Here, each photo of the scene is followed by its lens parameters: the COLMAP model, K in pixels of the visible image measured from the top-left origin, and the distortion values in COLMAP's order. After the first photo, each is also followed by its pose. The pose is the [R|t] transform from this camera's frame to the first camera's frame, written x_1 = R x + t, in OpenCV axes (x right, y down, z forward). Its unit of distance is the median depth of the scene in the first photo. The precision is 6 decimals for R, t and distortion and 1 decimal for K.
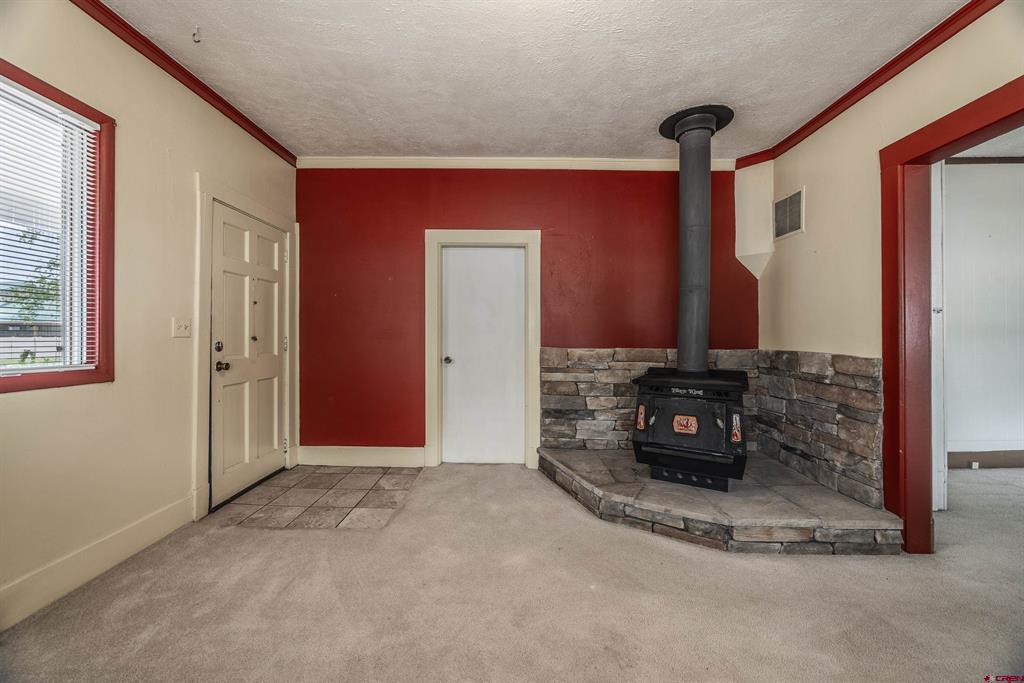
lens RADIAL K [[388.2, 0, 511.6], [0, 388.2, 337.6], [0, 0, 1]] dist [-0.004570, 0.000166]
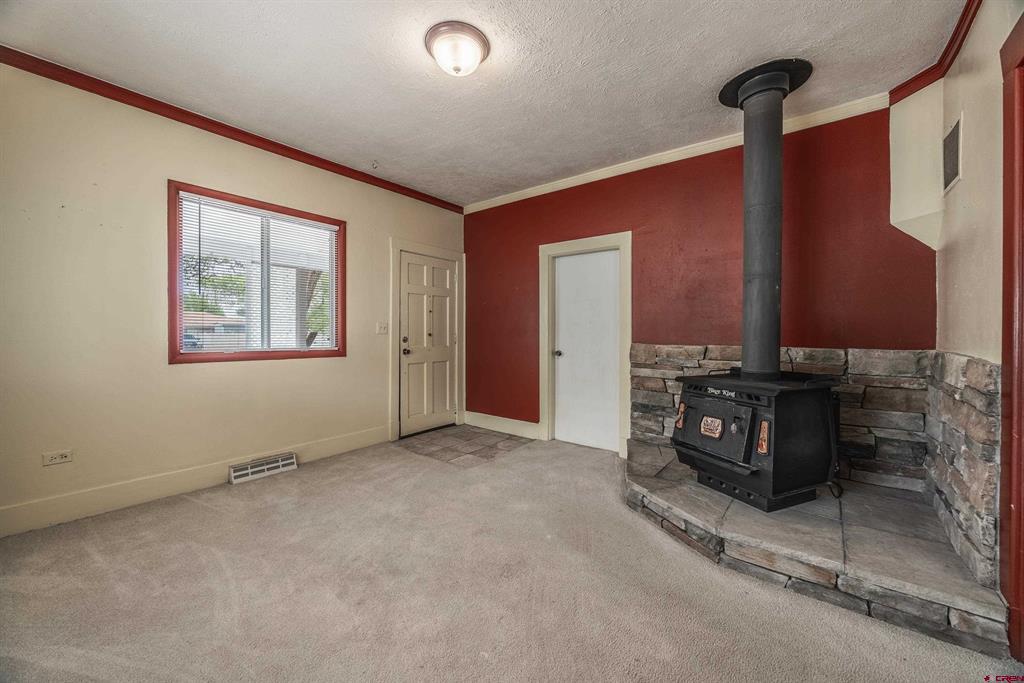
lens RADIAL K [[388.2, 0, 511.6], [0, 388.2, 337.6], [0, 0, 1]] dist [-0.004570, 0.000166]
pose [[0.792342, 0.004457, -0.610061, 0.563836], [-0.000358, 0.999977, 0.006842, 0.003183], [0.610077, -0.005203, 0.792325, -0.026394]]
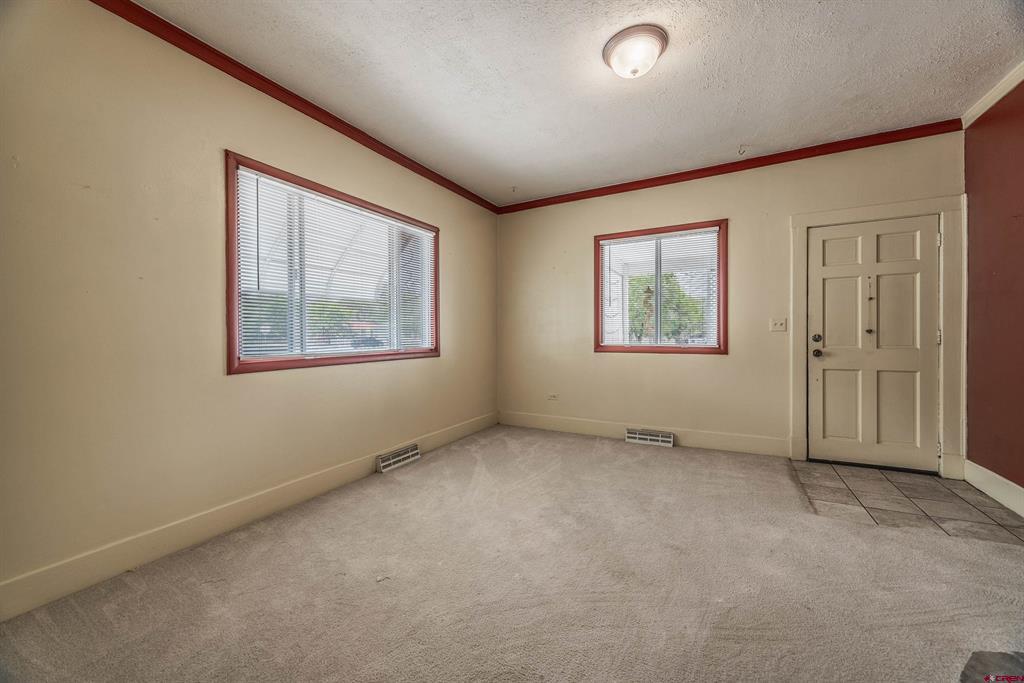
lens RADIAL K [[388.2, 0, 511.6], [0, 388.2, 337.6], [0, 0, 1]] dist [-0.004570, 0.000166]
pose [[-0.466365, 0.005483, -0.884576, 0.814588], [0.004255, 0.999983, 0.003956, 0.011255], [0.884582, -0.001919, -0.466380, 0.649032]]
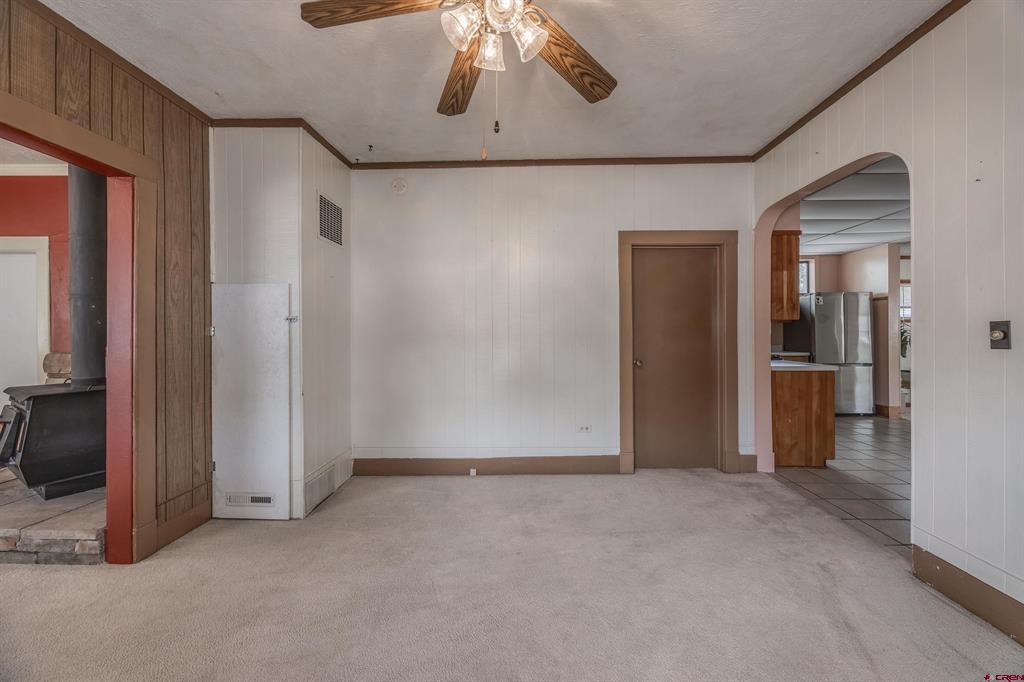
lens RADIAL K [[388.2, 0, 511.6], [0, 388.2, 337.1], [0, 0, 1]] dist [-0.004570, 0.000166]
pose [[0.999964, -0.000132, -0.008483, 1.592780], [0.000202, 0.999966, 0.008275, -0.029112], [0.008482, -0.008276, 0.999930, 0.008551]]
